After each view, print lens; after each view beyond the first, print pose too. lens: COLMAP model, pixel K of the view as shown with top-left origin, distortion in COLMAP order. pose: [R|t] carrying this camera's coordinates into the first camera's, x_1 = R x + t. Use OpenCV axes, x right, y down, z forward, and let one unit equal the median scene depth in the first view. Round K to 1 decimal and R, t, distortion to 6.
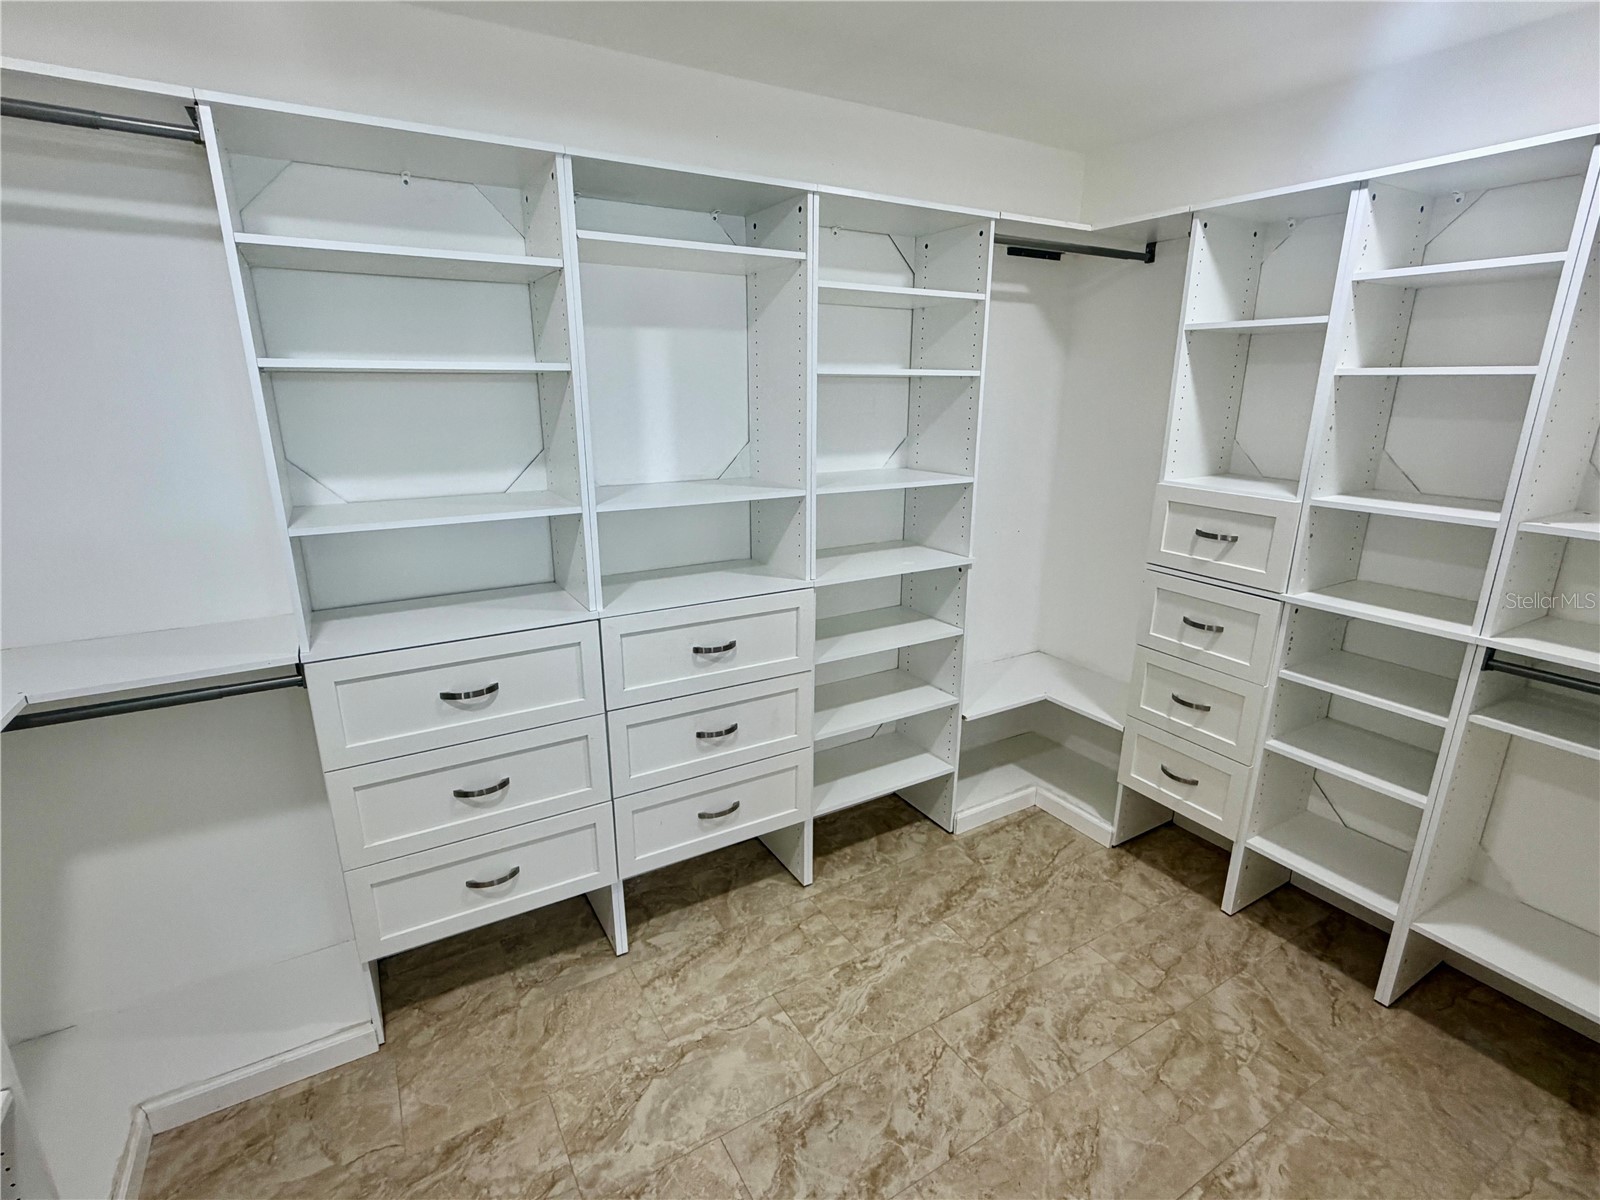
lens RADIAL K [[764.7, 0, 798.7], [0, 764.7, 609.2], [0, 0, 1]] dist [0.002202, -0.000362]
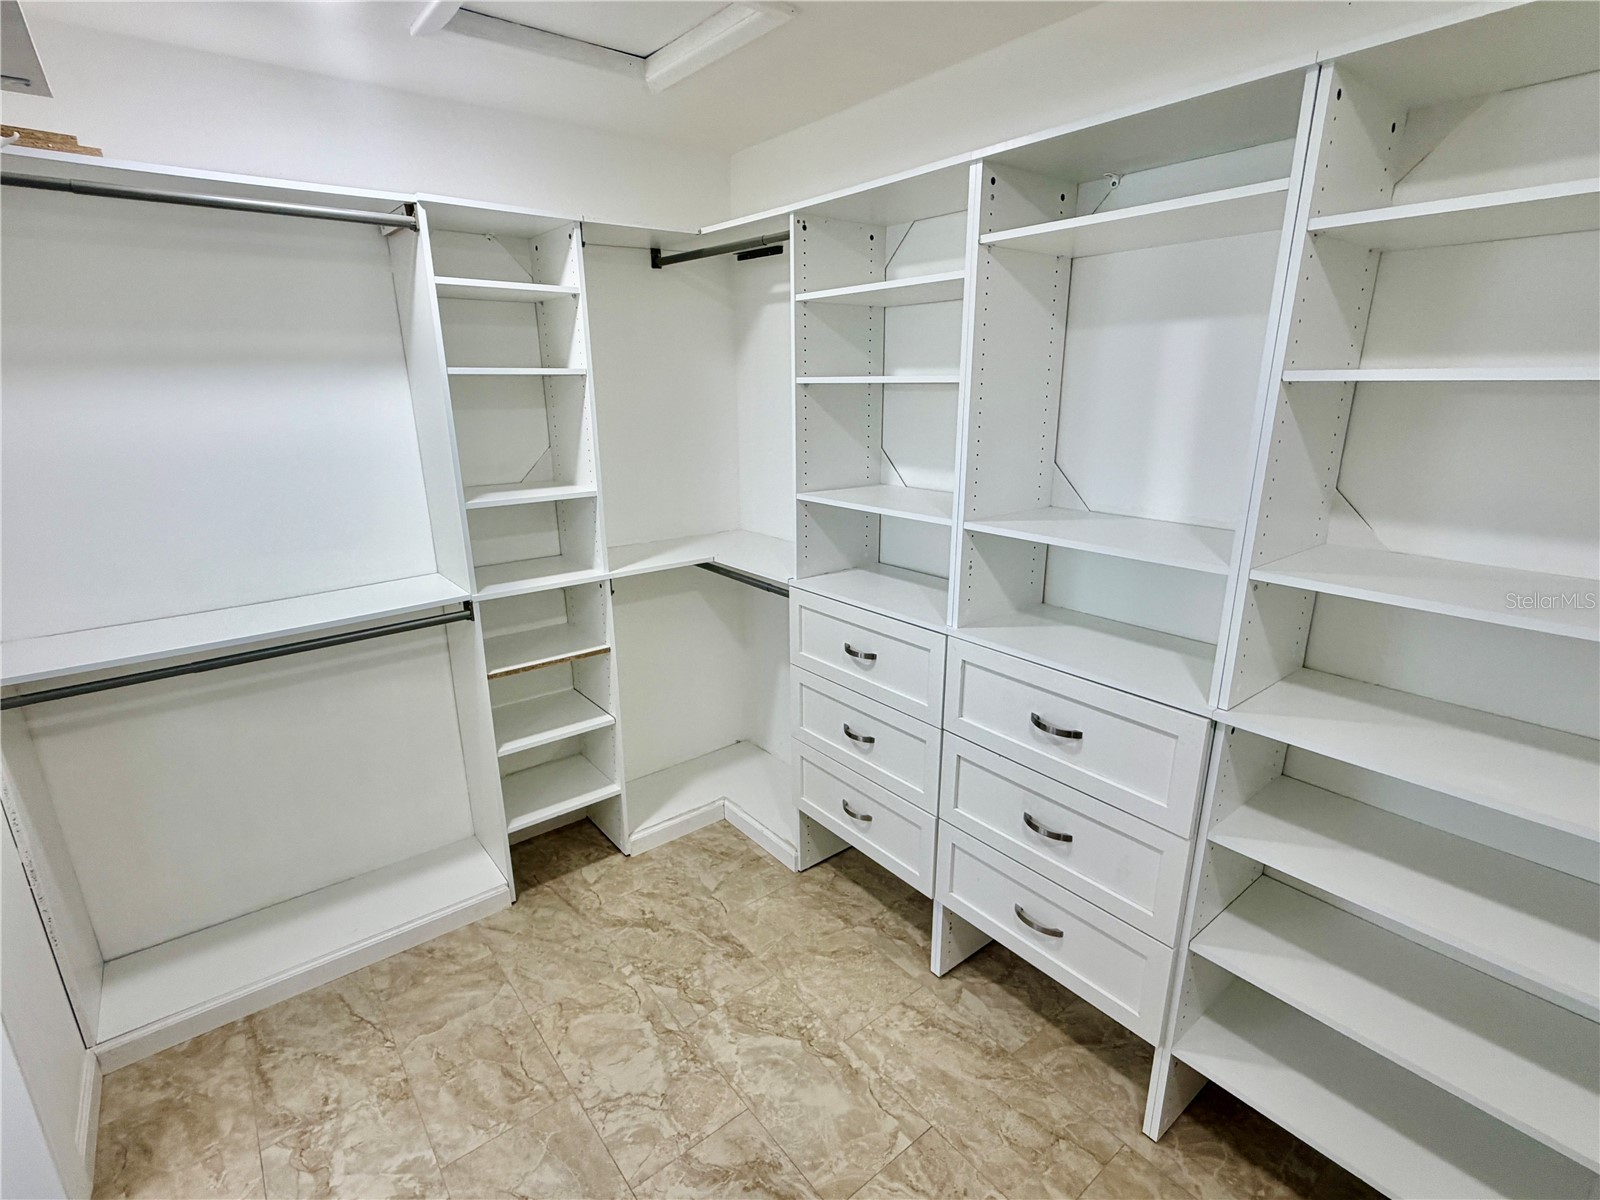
lens RADIAL K [[764.7, 0, 798.7], [0, 764.7, 609.2], [0, 0, 1]] dist [0.002202, -0.000362]
pose [[0.138760, 0.280746, -0.949699, 0.616348], [-0.268924, 0.933623, 0.236701, -0.193676], [0.953113, 0.222552, 0.205049, 0.595208]]
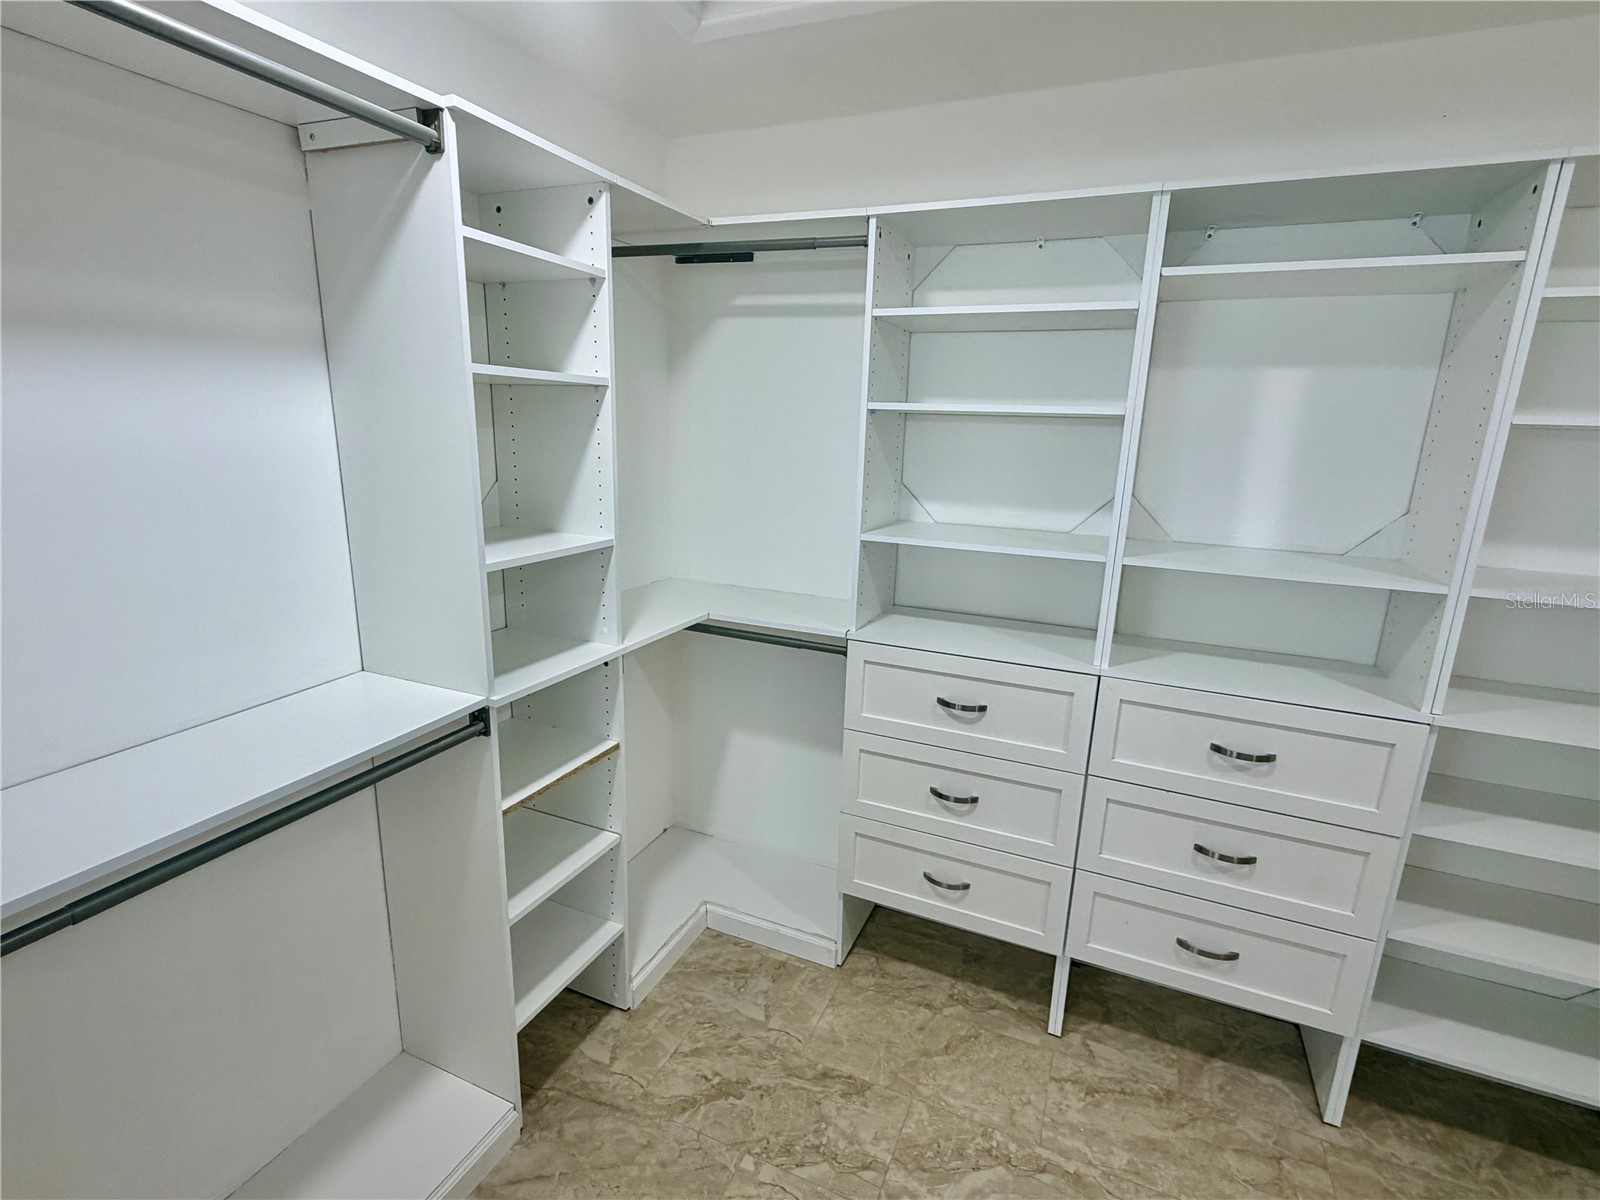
lens RADIAL K [[764.7, 0, 798.7], [0, 764.7, 609.2], [0, 0, 1]] dist [0.002202, -0.000362]
pose [[0.581224, 0.209542, -0.786302, 0.238010], [-0.255032, 0.964502, 0.068515, -0.034996], [0.772747, 0.160709, 0.614031, 0.122852]]
